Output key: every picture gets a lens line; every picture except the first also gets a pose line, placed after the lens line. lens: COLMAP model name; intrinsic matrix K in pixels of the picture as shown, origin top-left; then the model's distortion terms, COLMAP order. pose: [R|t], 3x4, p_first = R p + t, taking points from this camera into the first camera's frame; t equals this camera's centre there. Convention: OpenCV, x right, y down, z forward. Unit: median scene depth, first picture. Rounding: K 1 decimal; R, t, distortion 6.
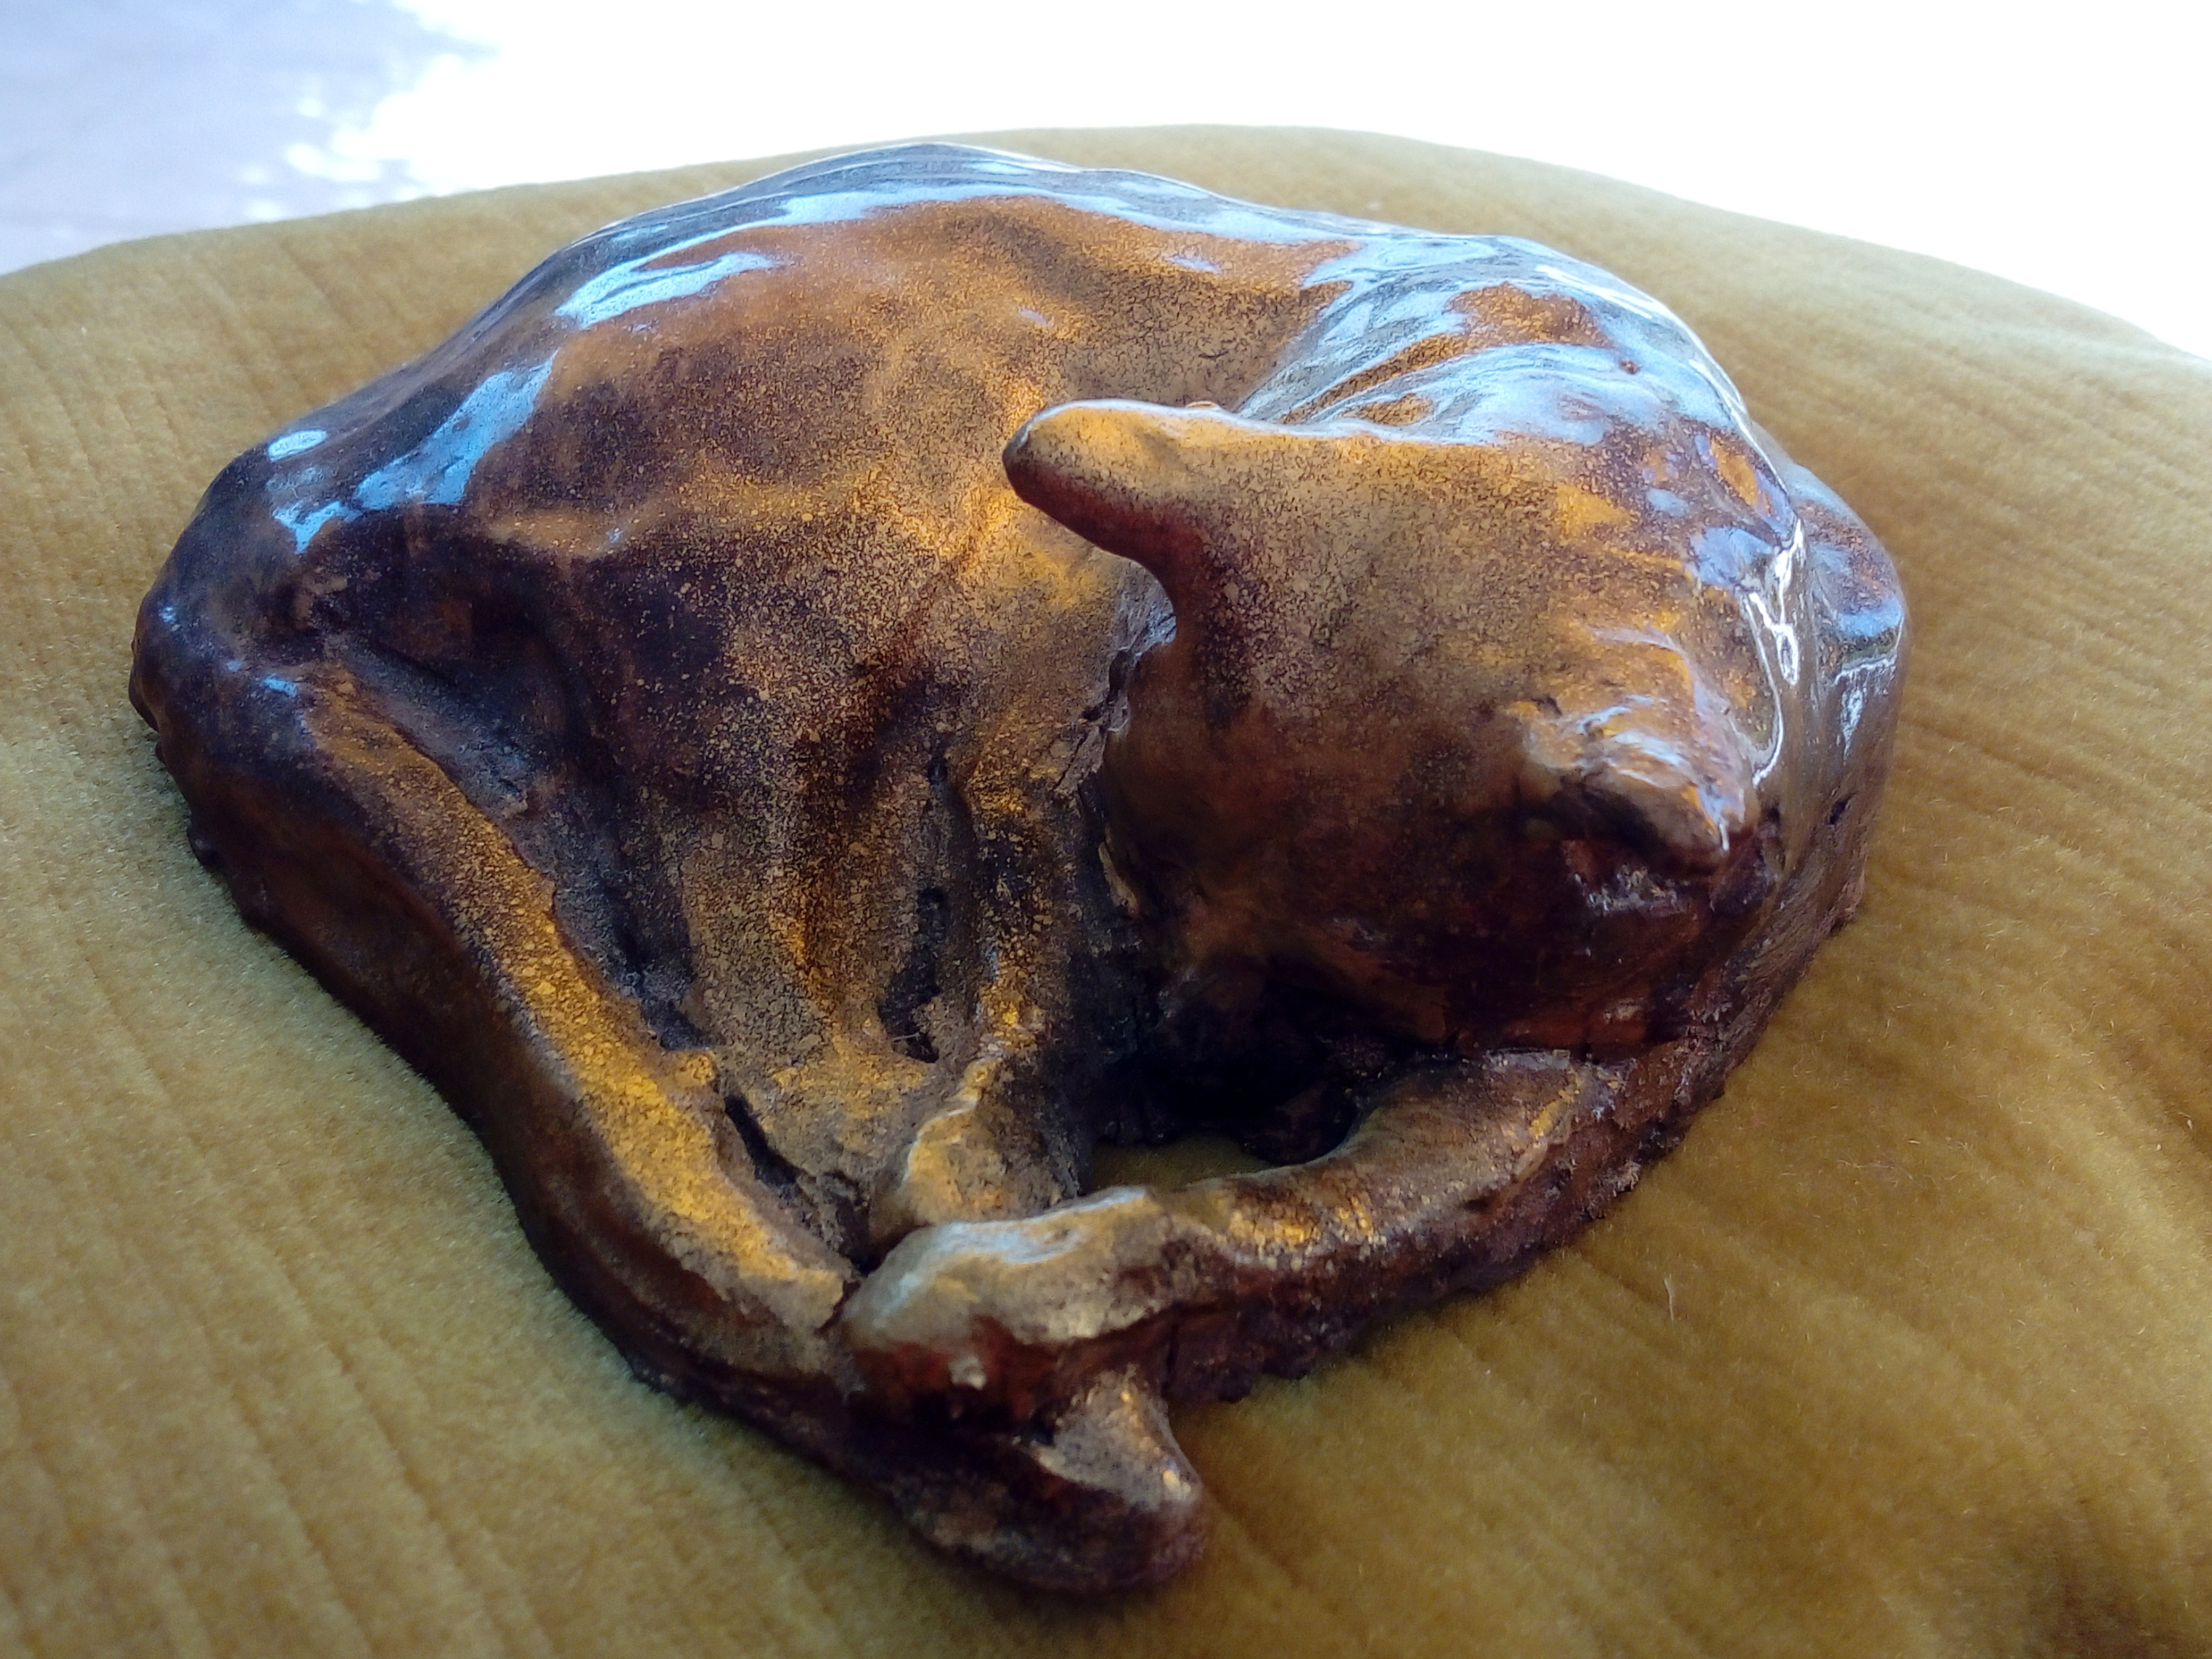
lens RADIAL K [[2696.1, 0, 1110.1], [0, 2696.1, 830.1], [0, 0, 1]] dist [0.139838, 0.000000]
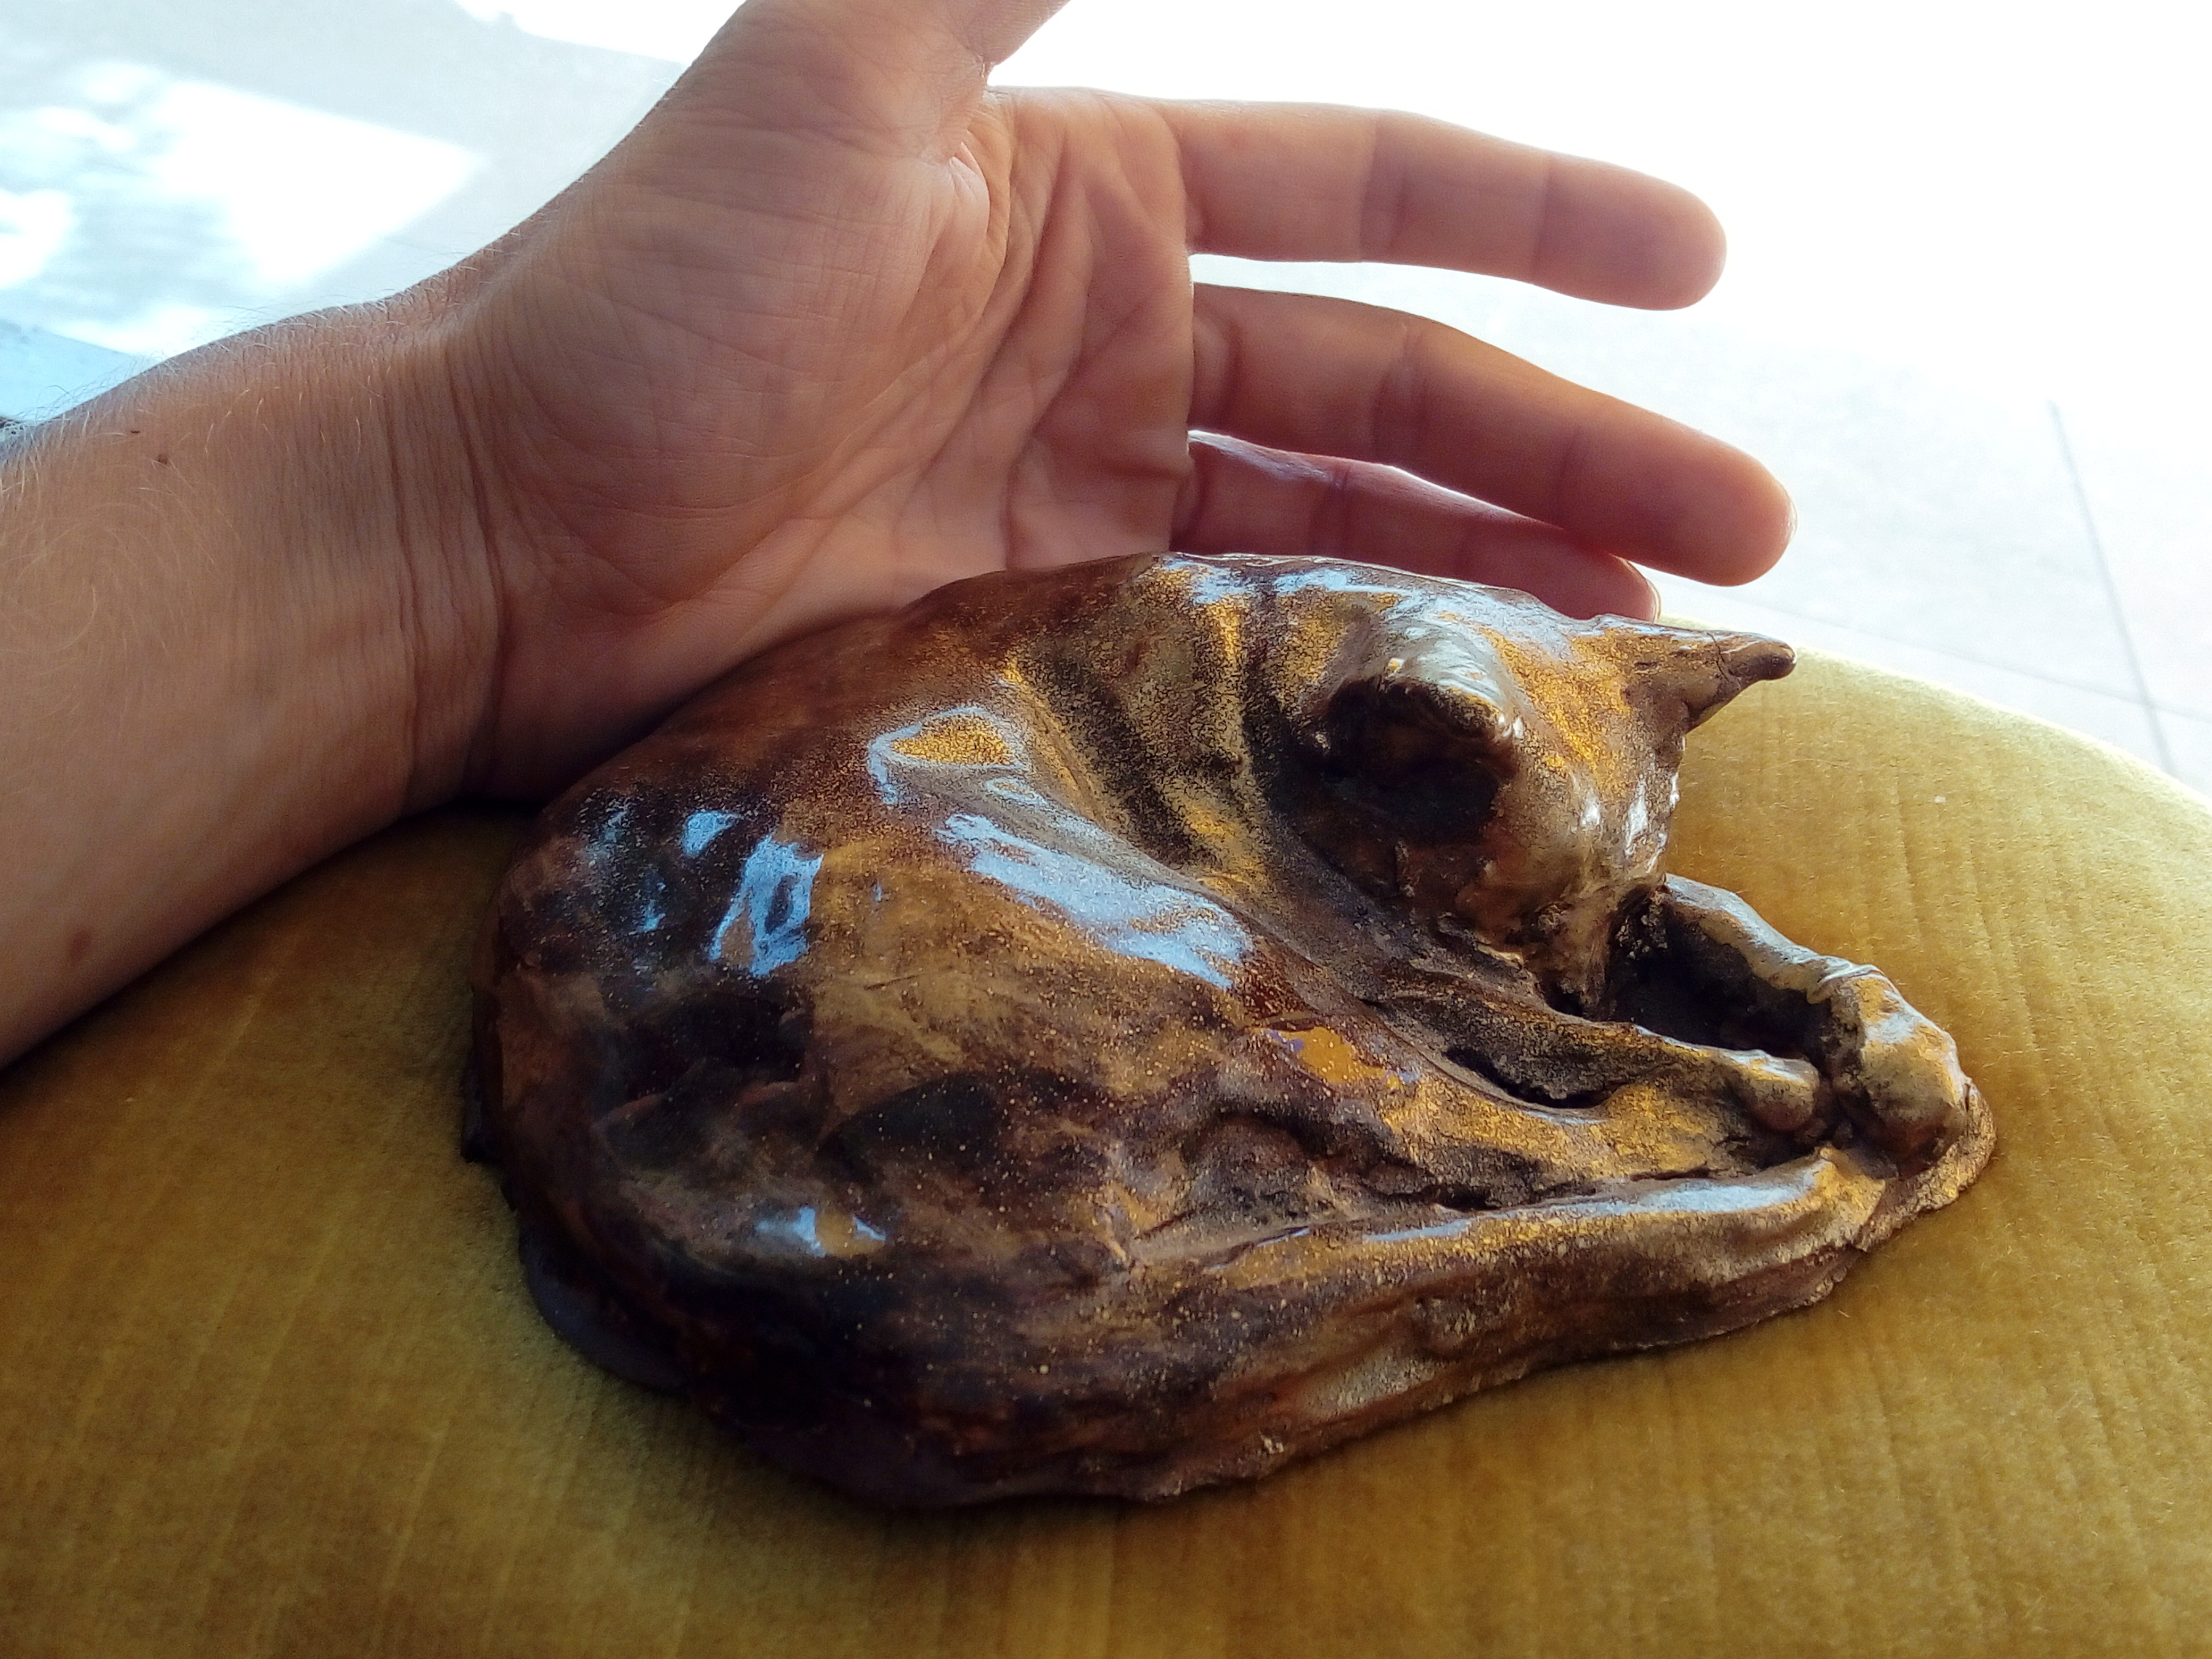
lens RADIAL K [[2696.1, 0, 1098.7], [0, 2696.1, 825.9], [0, 0, 1]] dist [0.139838, 0.000000]
pose [[0.259384, -0.527831, 0.808774, -1.258682], [0.569263, 0.760053, 0.313464, -0.647608], [-0.780166, 0.379097, 0.497620, 0.422738]]
